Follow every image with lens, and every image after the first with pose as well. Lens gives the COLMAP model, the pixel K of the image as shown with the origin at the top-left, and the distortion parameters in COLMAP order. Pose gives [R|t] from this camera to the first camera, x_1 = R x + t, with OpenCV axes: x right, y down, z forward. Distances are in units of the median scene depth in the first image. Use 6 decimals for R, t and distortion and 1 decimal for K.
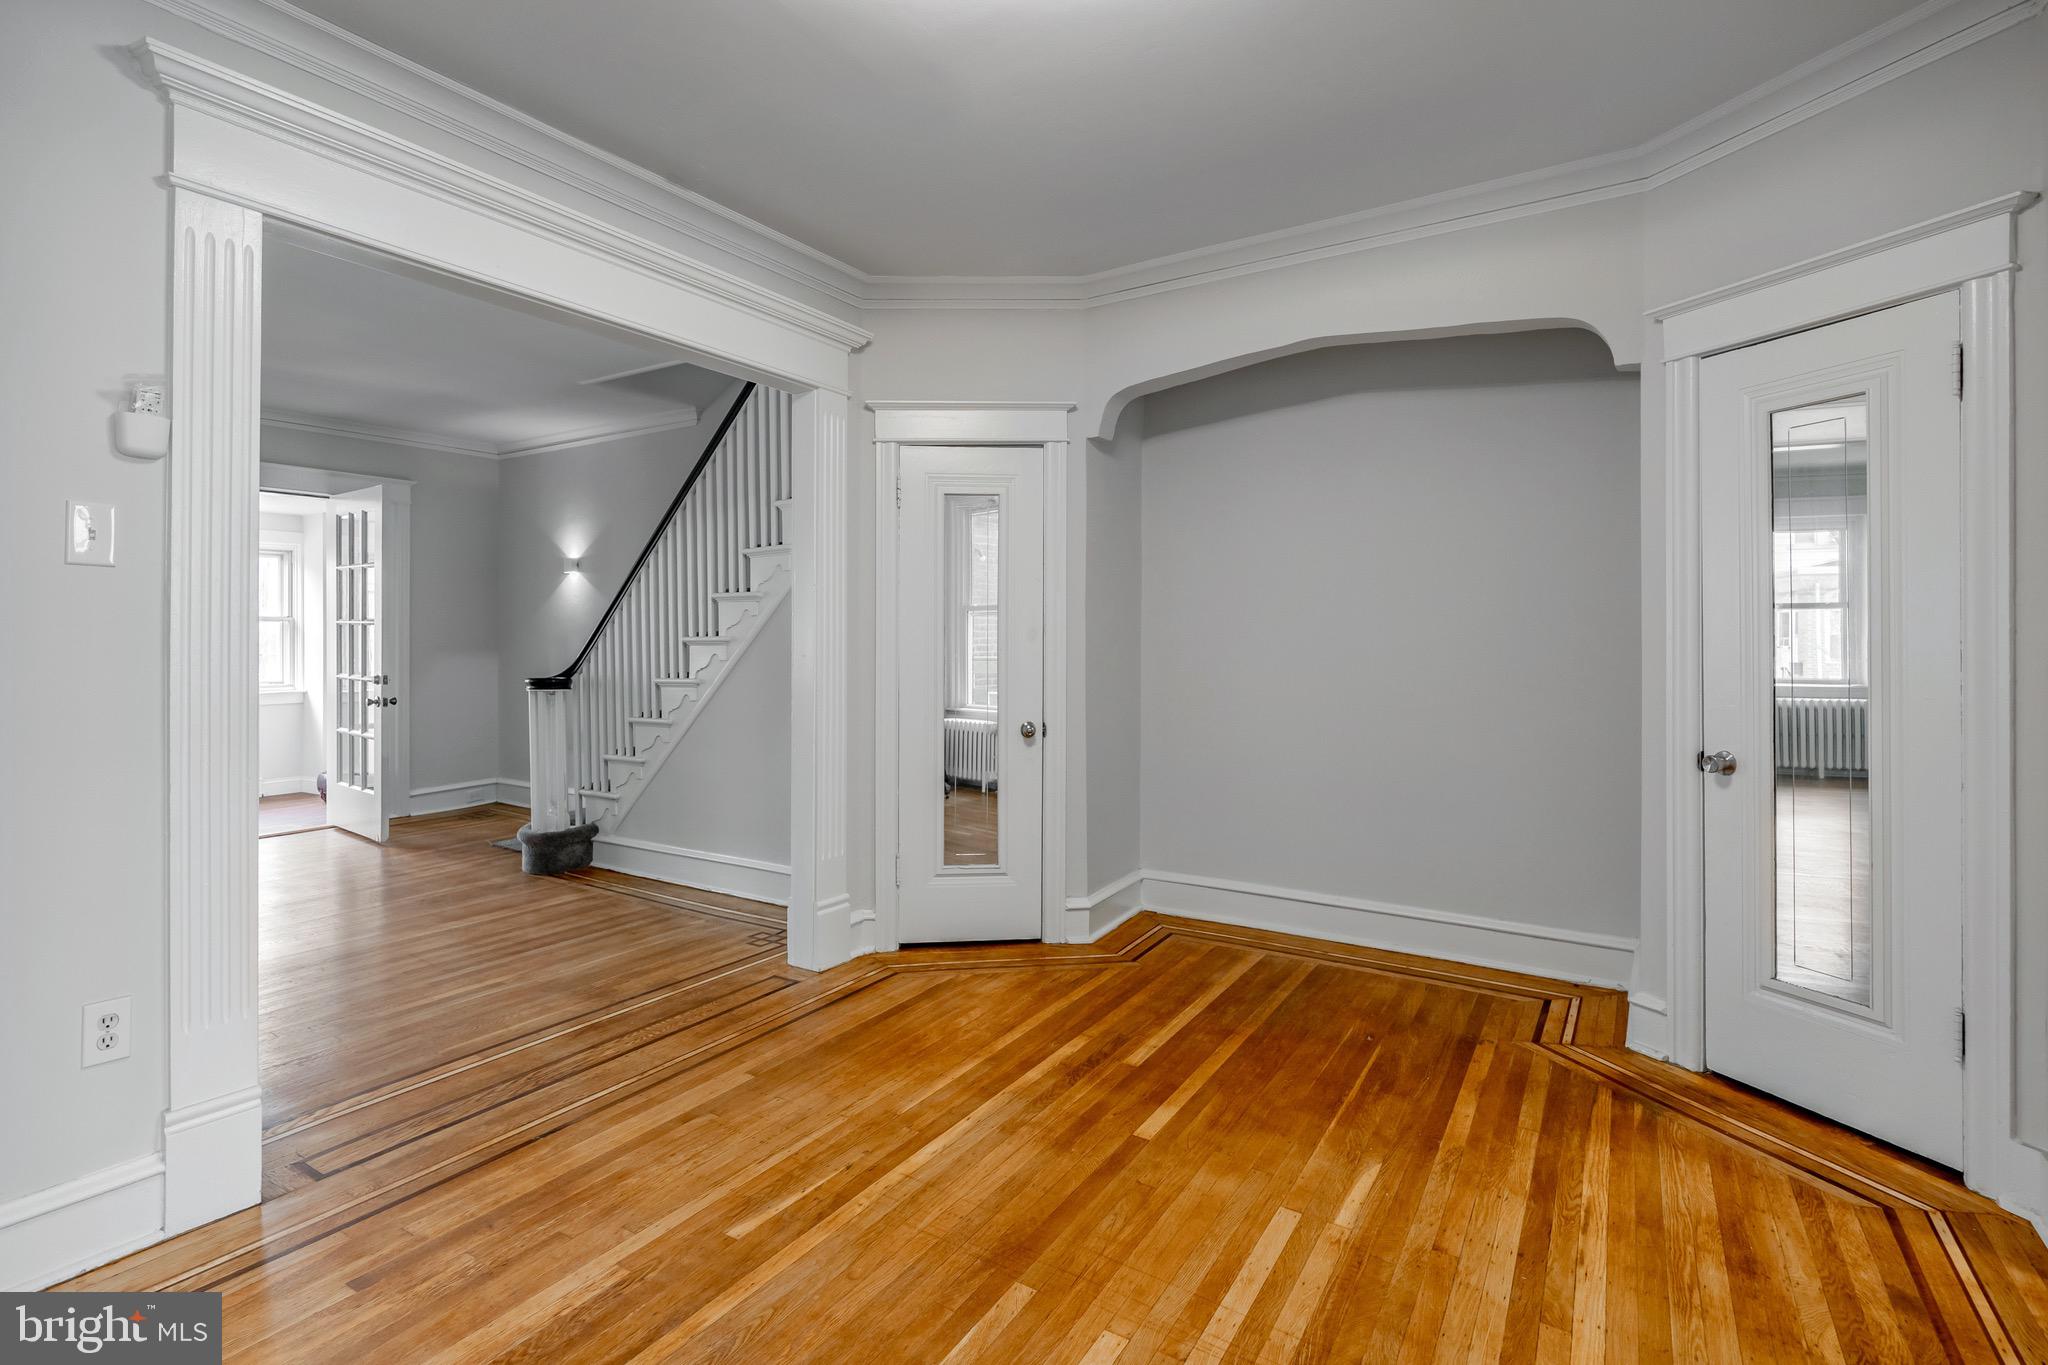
lens RADIAL K [[960.1, 0, 1027.6], [0, 960.1, 646.7], [0, 0, 1]] dist [-0.007779, 0.002134]
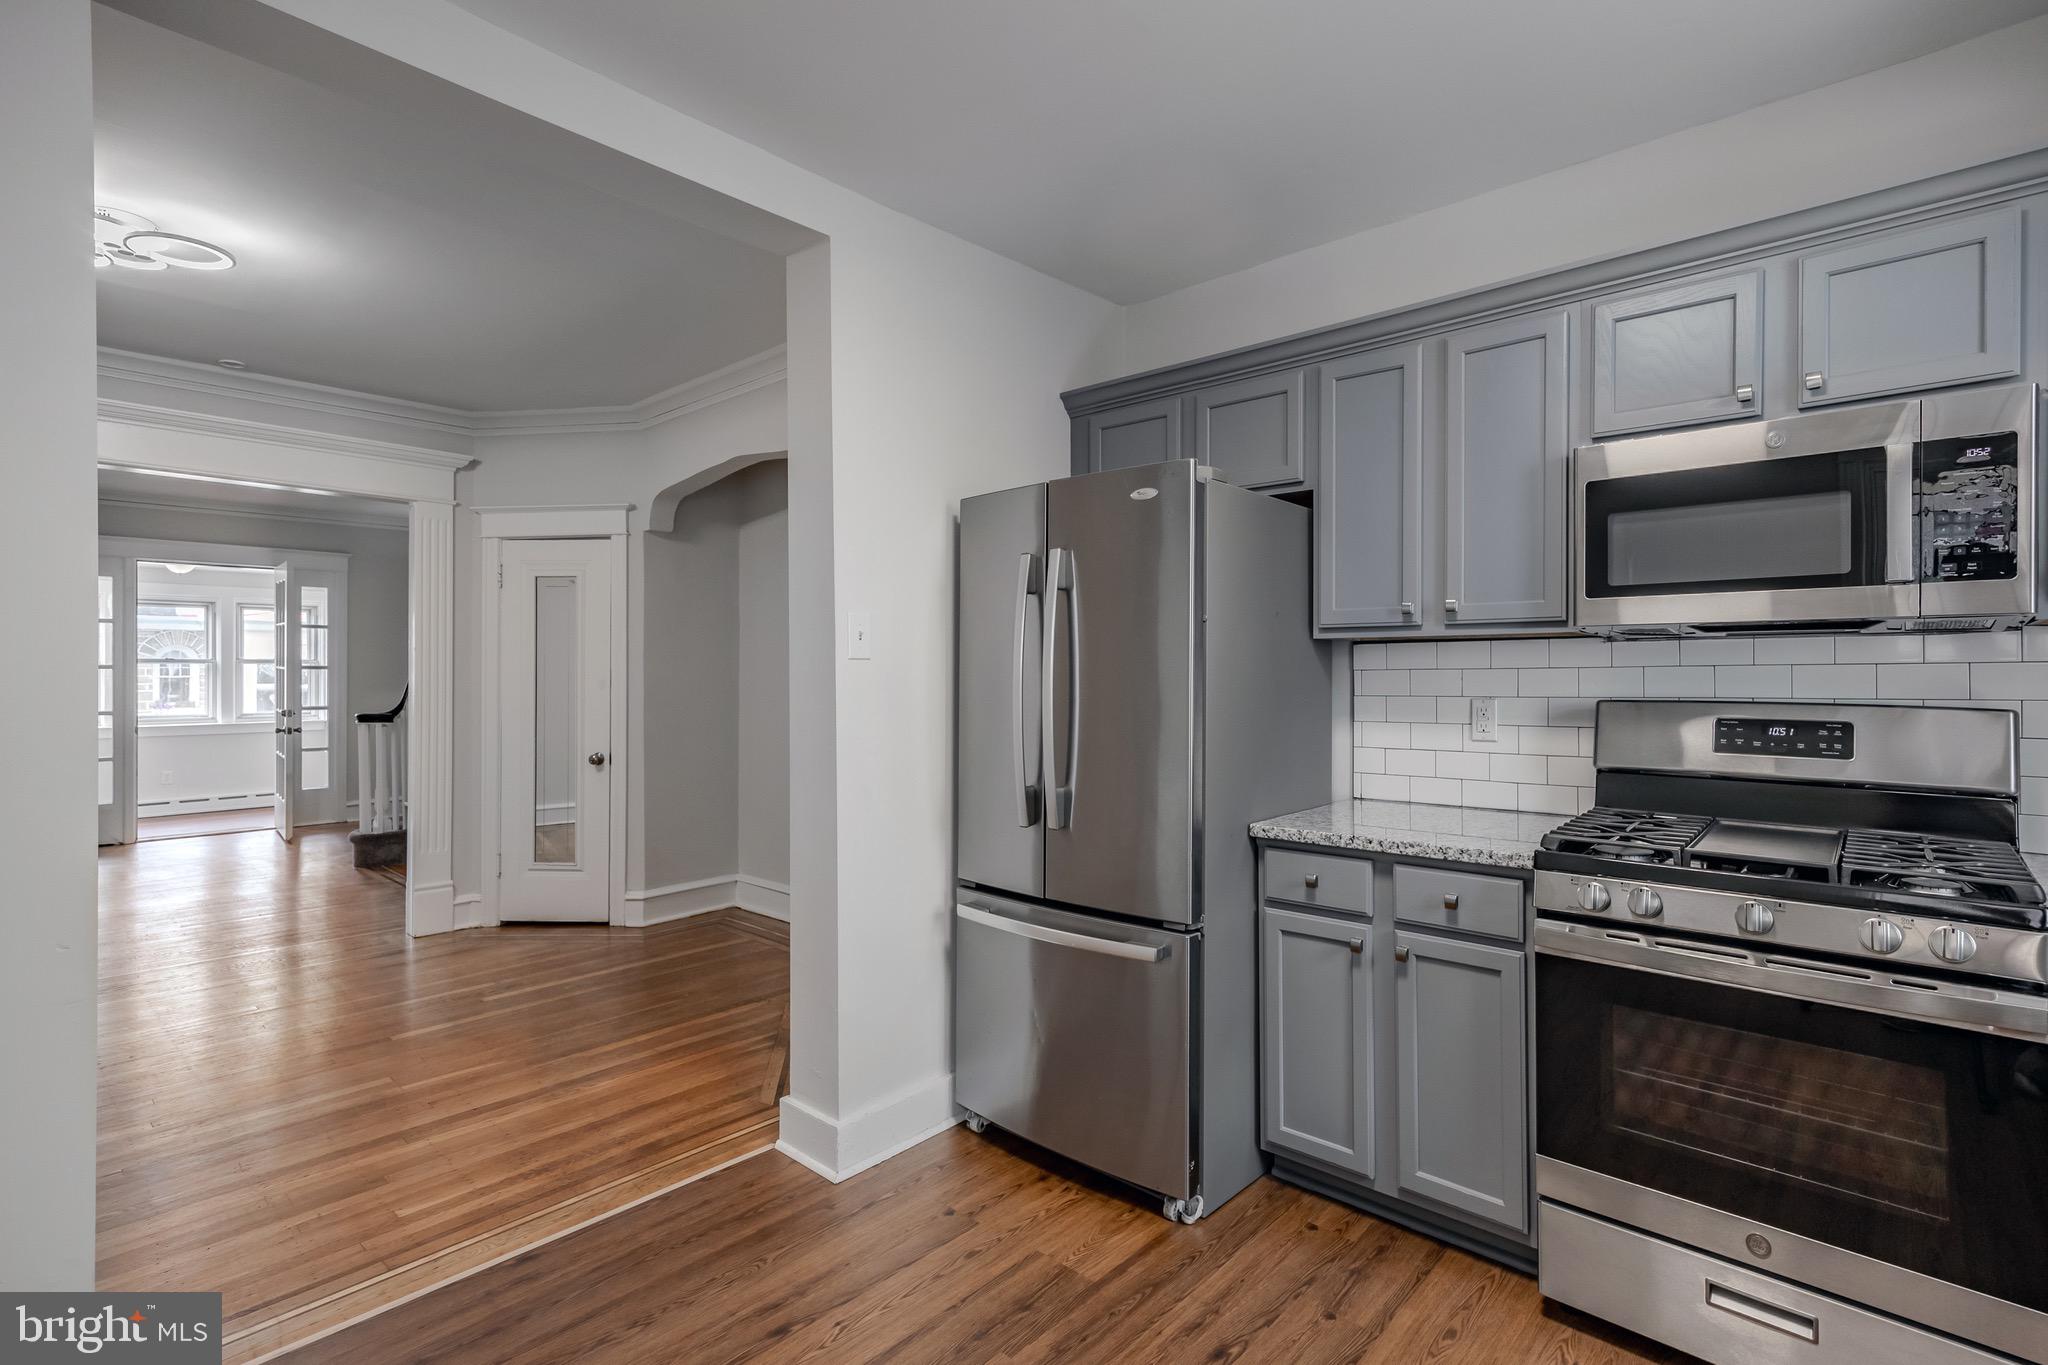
lens RADIAL K [[960.1, 0, 1111.0], [0, 960.1, 672.8], [0, 0, 1]] dist [-0.007779, 0.002134]
pose [[0.991712, 0.001162, -0.128478, 0.845632], [-0.001742, 0.999989, -0.004400, -0.023736], [0.128472, 0.004587, 0.991703, -0.182986]]
